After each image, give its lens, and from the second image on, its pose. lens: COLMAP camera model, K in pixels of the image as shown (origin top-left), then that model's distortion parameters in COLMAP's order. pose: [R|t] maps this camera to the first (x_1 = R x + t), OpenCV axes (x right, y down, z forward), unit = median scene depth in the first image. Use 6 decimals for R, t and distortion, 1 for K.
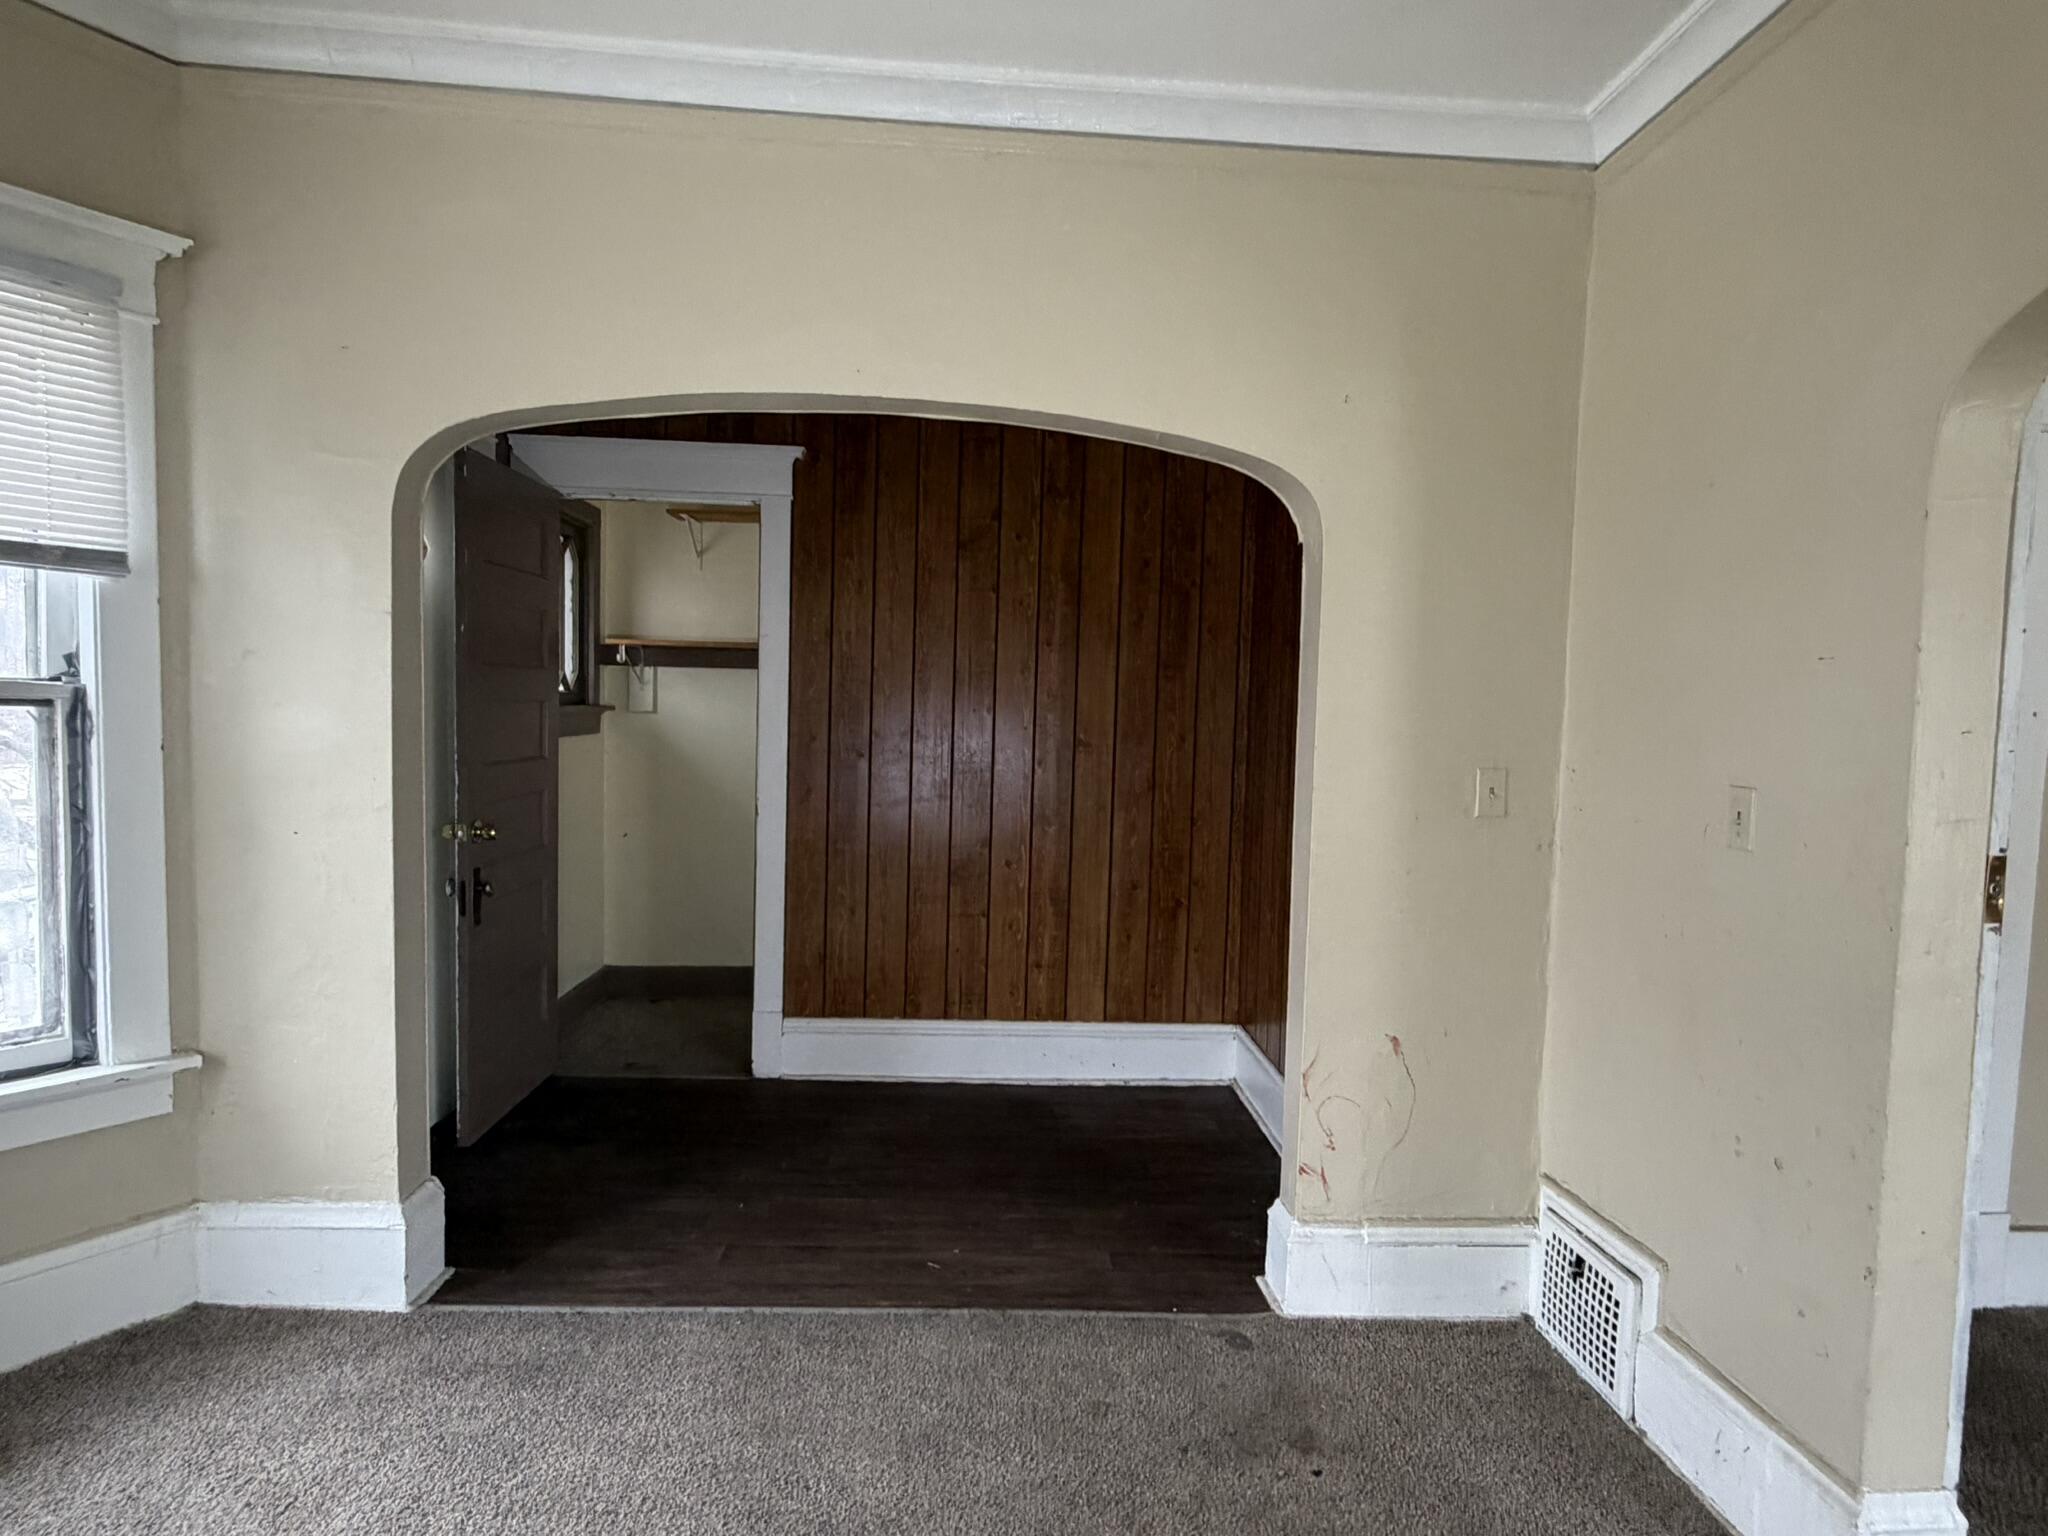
lens RADIAL K [[1134.6, 0, 1023.7], [0, 1134.6, 774.1], [0, 0, 1]] dist [0.000756, 0.000708]
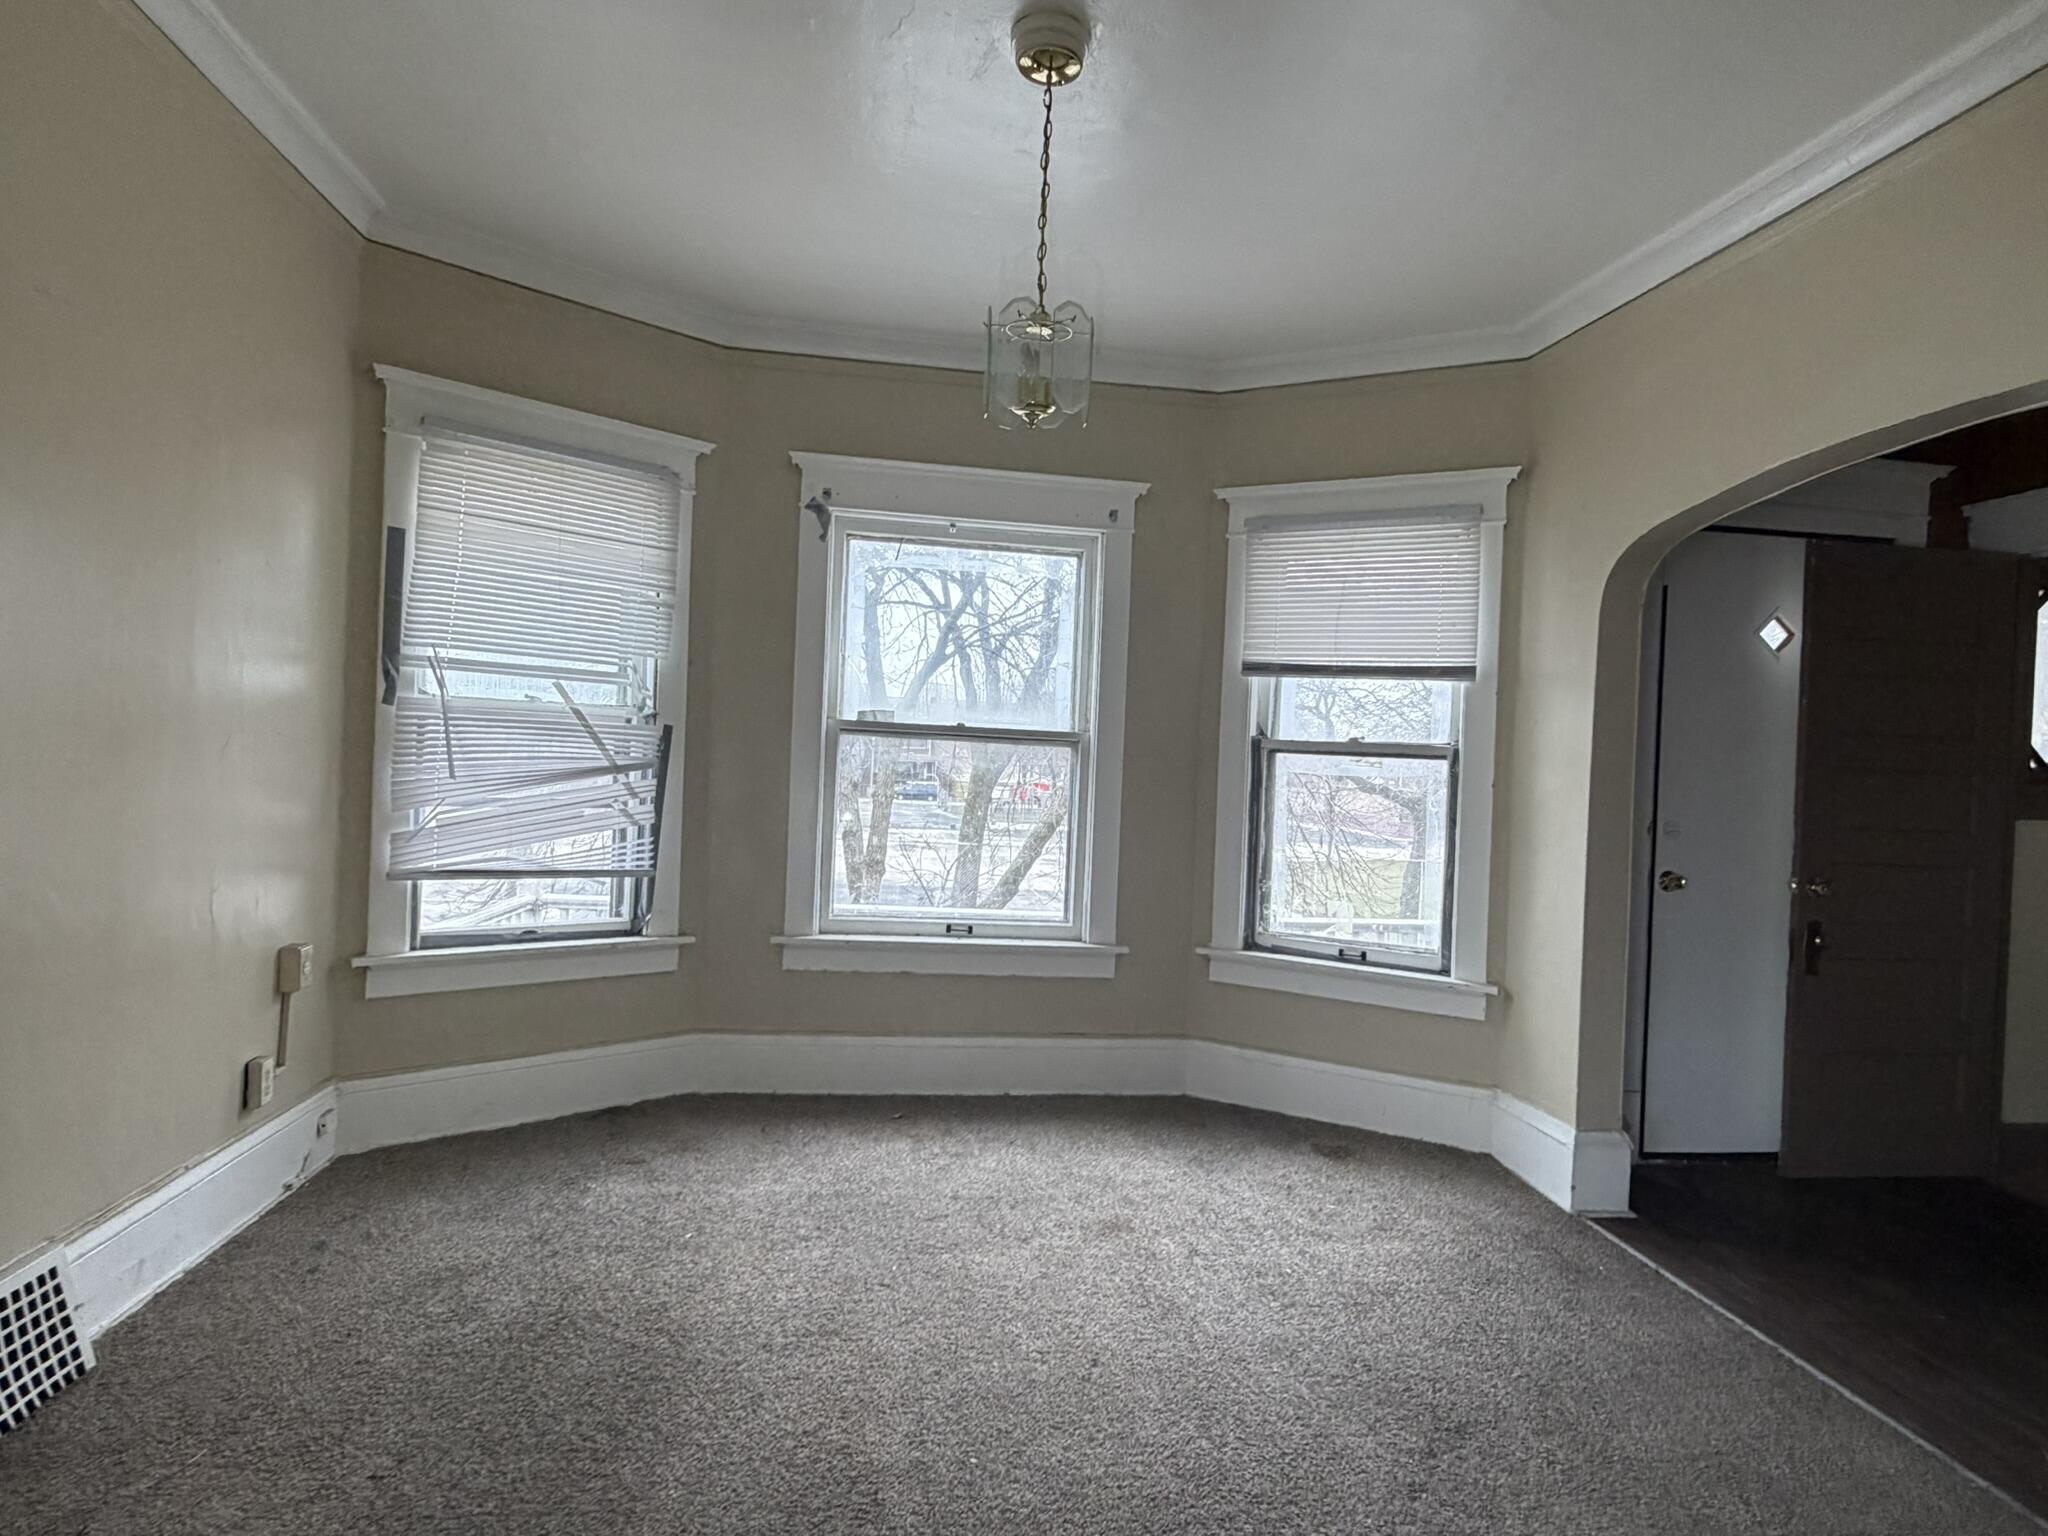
lens RADIAL K [[1134.6, 0, 1023.7], [0, 1134.6, 774.1], [0, 0, 1]] dist [0.000756, 0.000708]
pose [[0.089635, -0.012374, -0.995898, 0.744557], [-0.102937, 0.994453, -0.021621, 0.061163], [0.990641, 0.104453, 0.087864, 0.207147]]
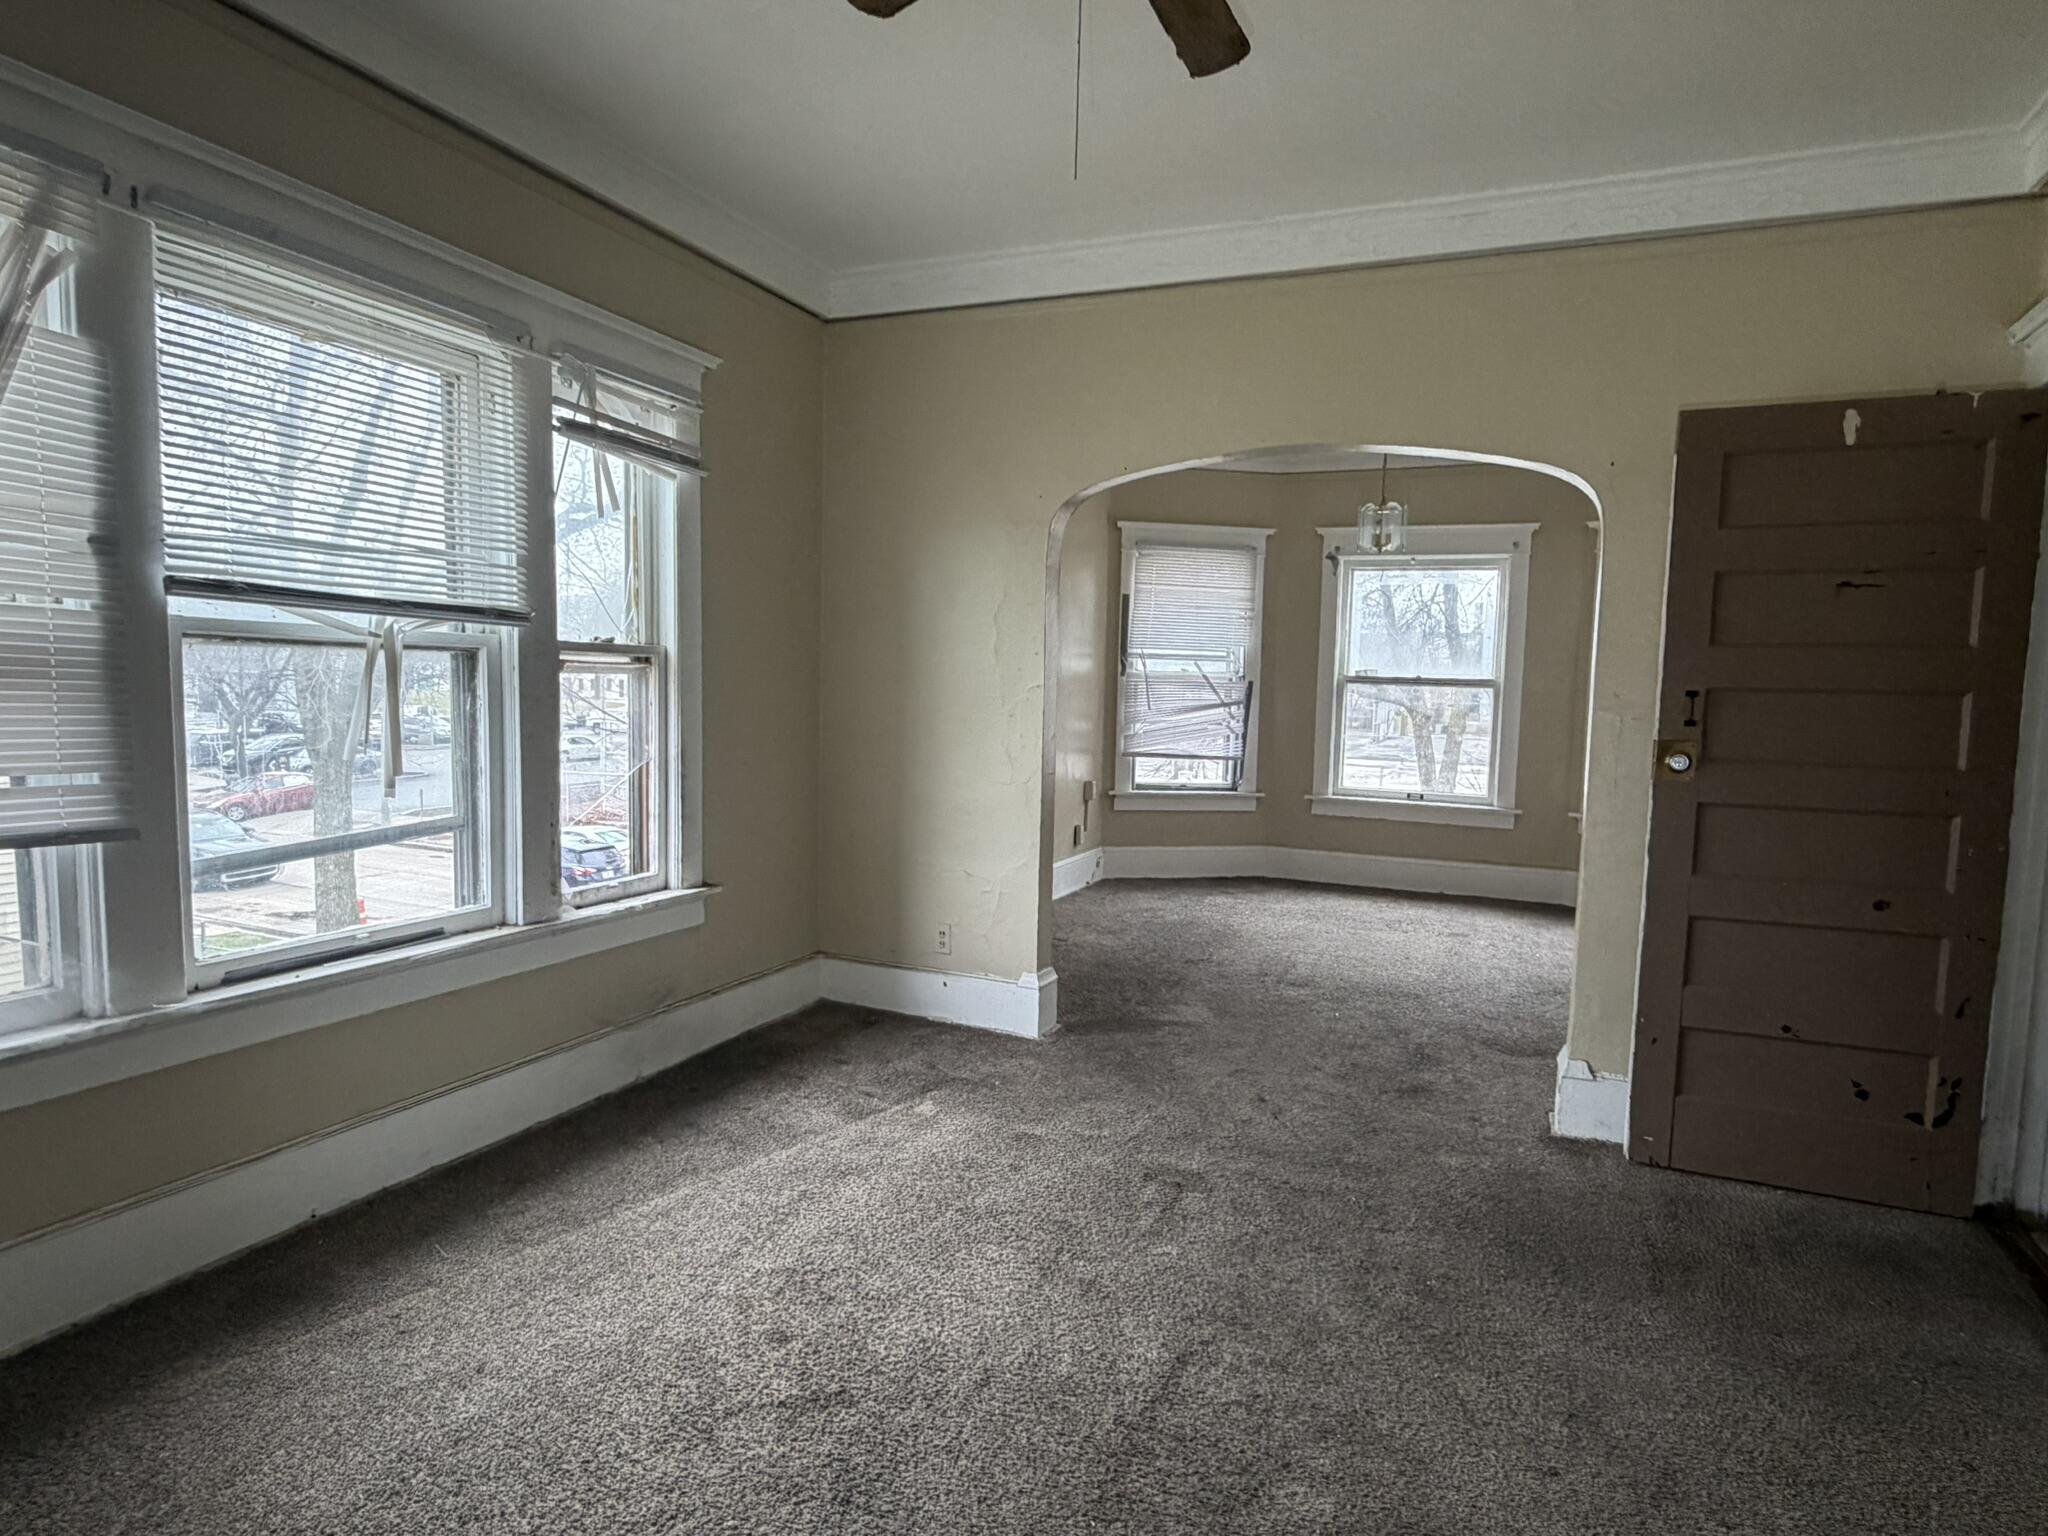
lens RADIAL K [[1134.6, 0, 1023.7], [0, 1134.6, 774.1], [0, 0, 1]] dist [0.000756, 0.000708]
pose [[-0.458497, 0.041593, -0.887722, 2.252872], [-0.090147, 0.991575, 0.093019, 0.024449], [0.884112, 0.122675, -0.450884, 0.765220]]
